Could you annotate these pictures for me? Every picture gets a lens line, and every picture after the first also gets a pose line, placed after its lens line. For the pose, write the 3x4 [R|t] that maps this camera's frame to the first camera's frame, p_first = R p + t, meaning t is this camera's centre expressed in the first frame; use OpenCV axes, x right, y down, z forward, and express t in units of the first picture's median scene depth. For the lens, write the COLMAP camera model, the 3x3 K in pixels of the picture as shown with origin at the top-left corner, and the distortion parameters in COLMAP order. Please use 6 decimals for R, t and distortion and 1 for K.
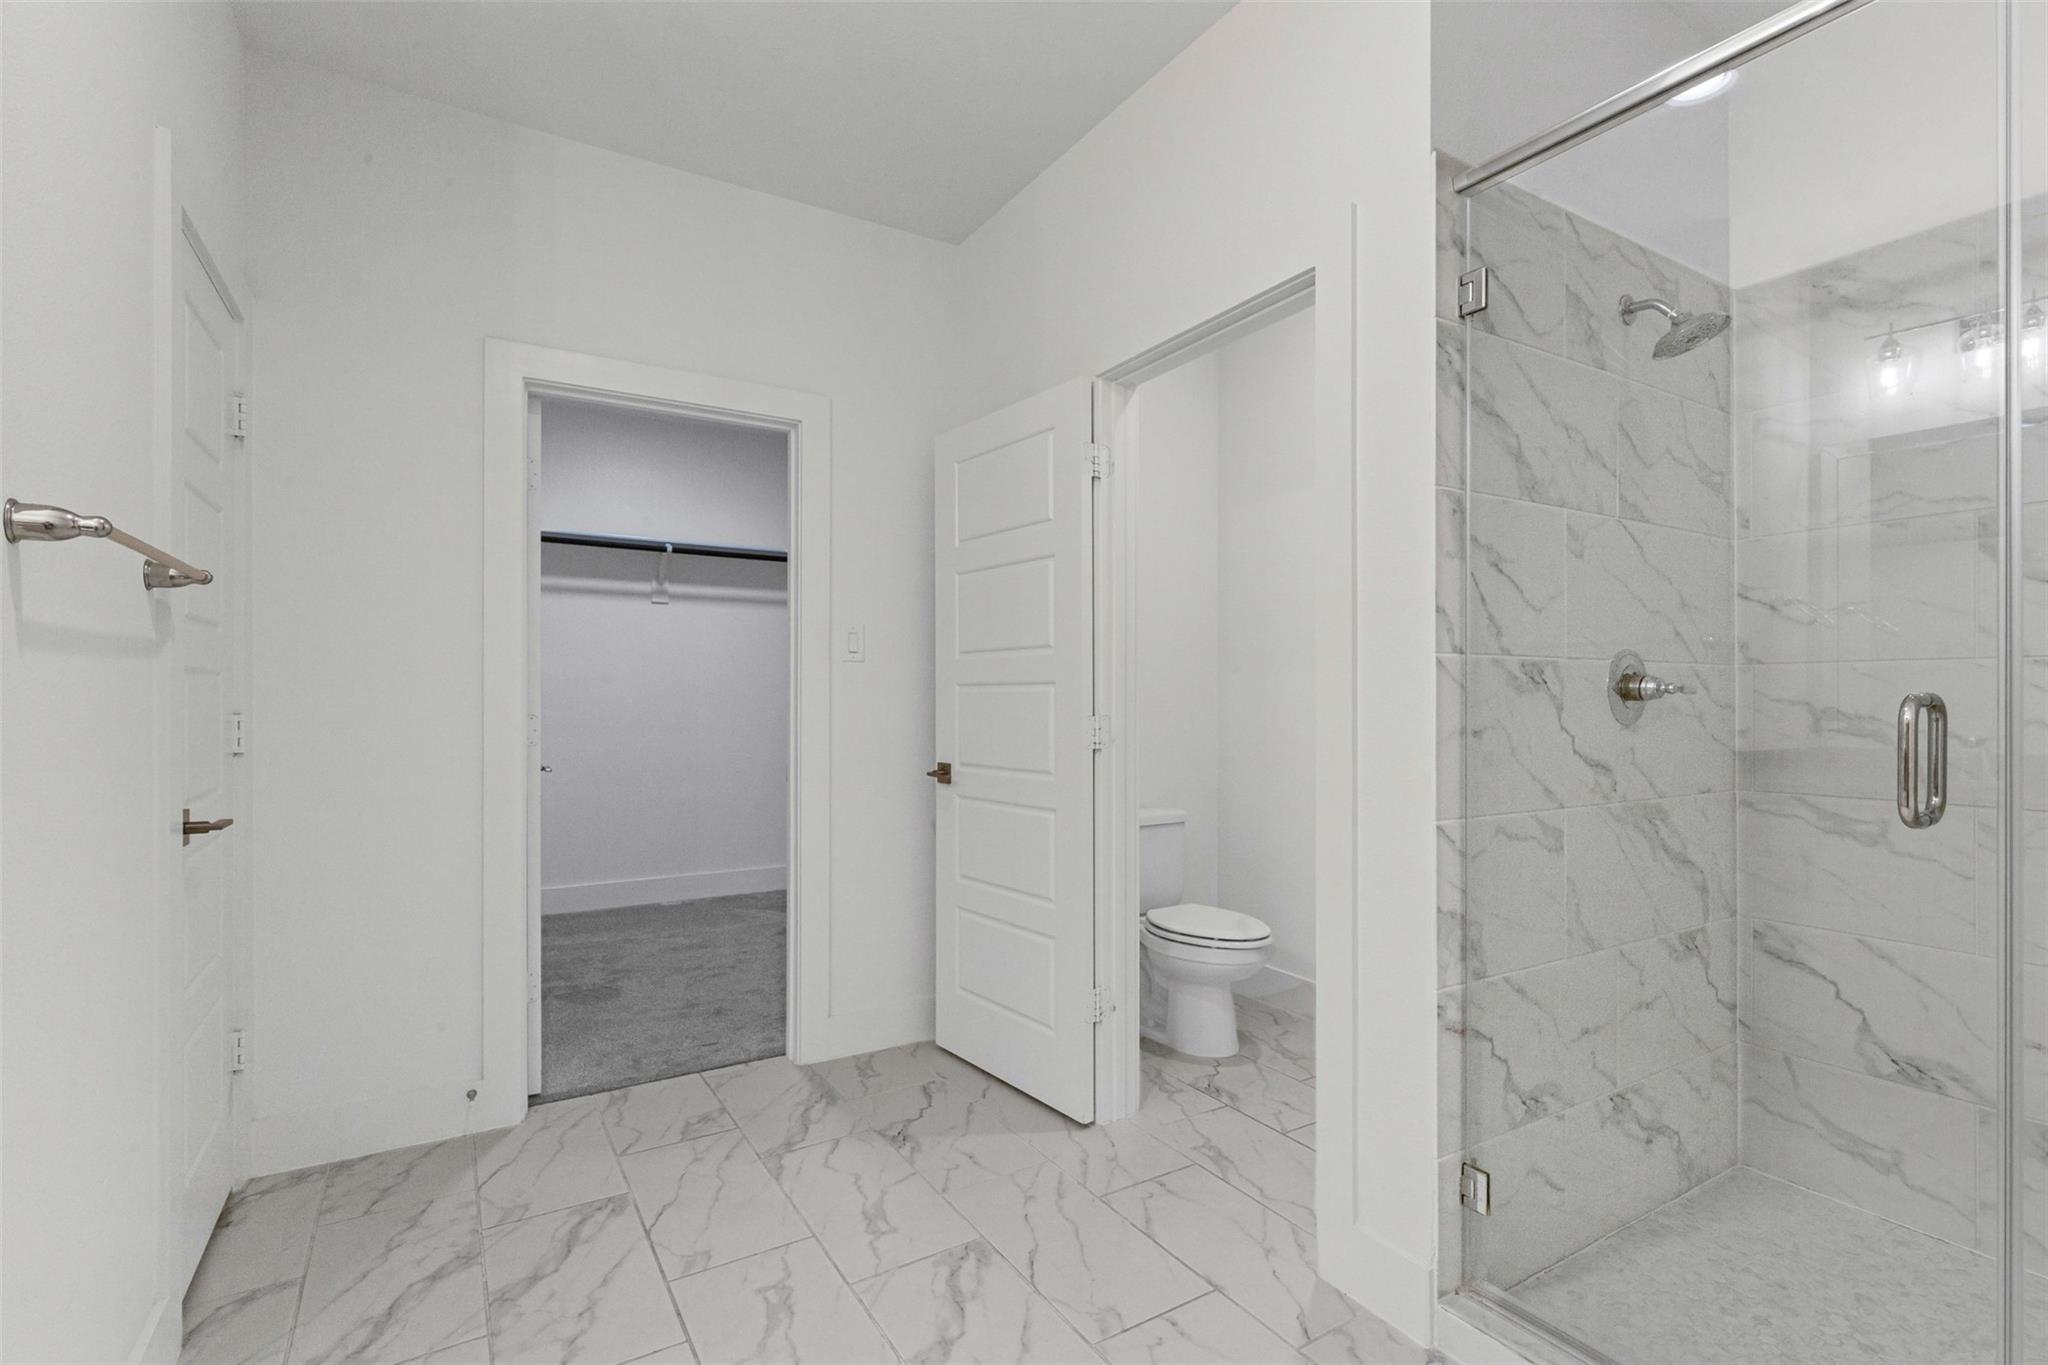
lens RADIAL K [[957.5, 0, 1024.0], [0, 957.5, 682.5], [0, 0, 1]] dist [0.002512, -0.000809]
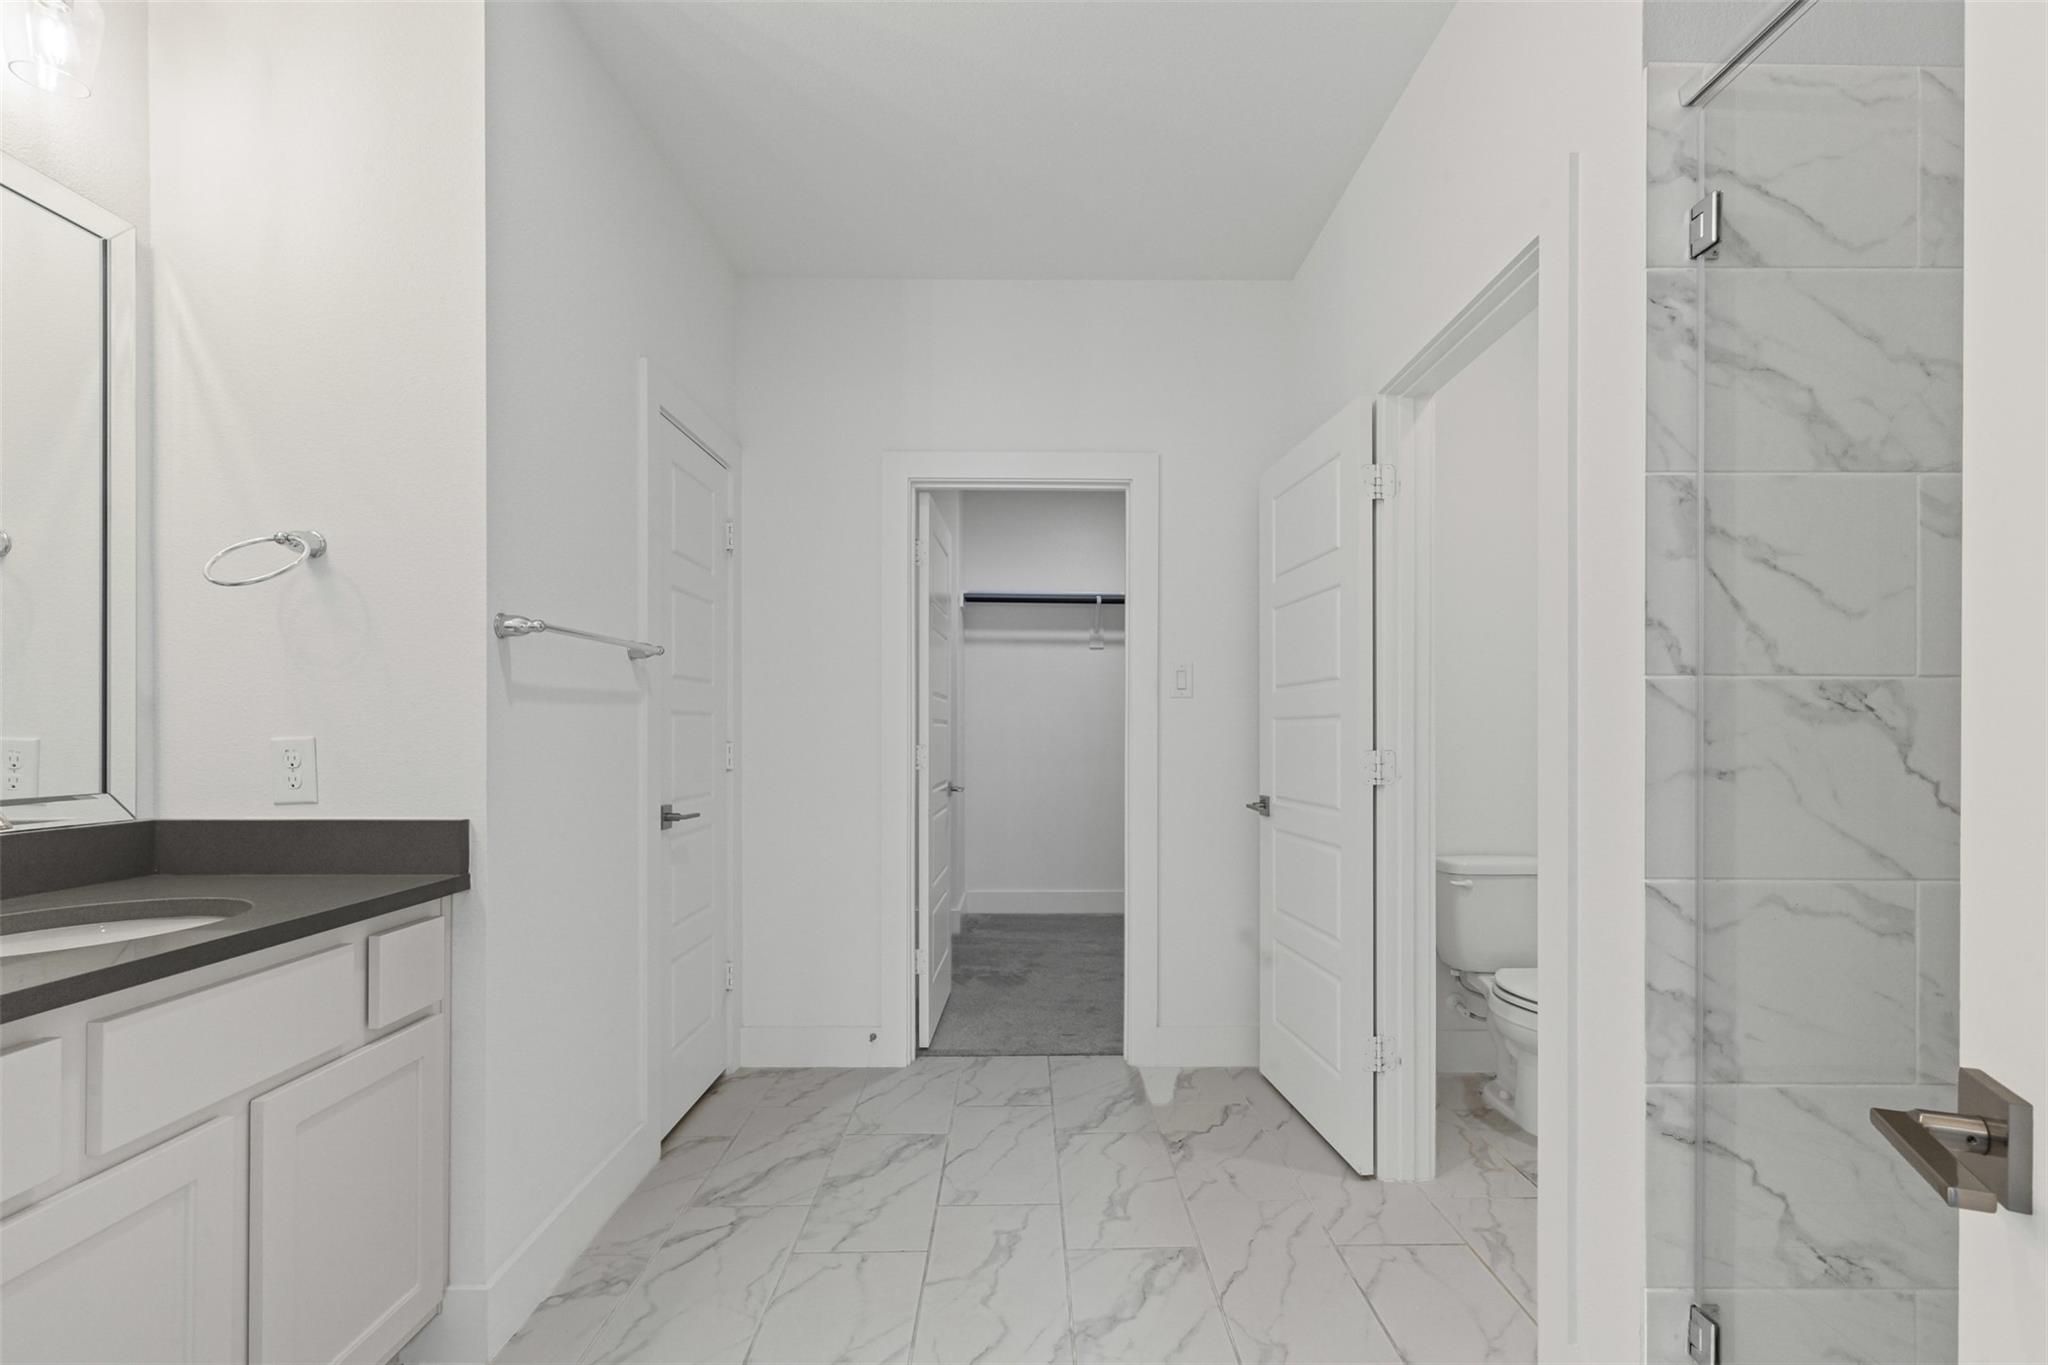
lens RADIAL K [[939.2, 0, 1026.8], [0, 939.2, 718.8], [0, 0, 1]] dist [0.001793, -0.000871]
pose [[0.855945, -0.007012, -0.517019, 0.331114], [0.007111, 0.999973, -0.001790, 0.003489], [0.517018, -0.002145, 0.855972, 0.026270]]
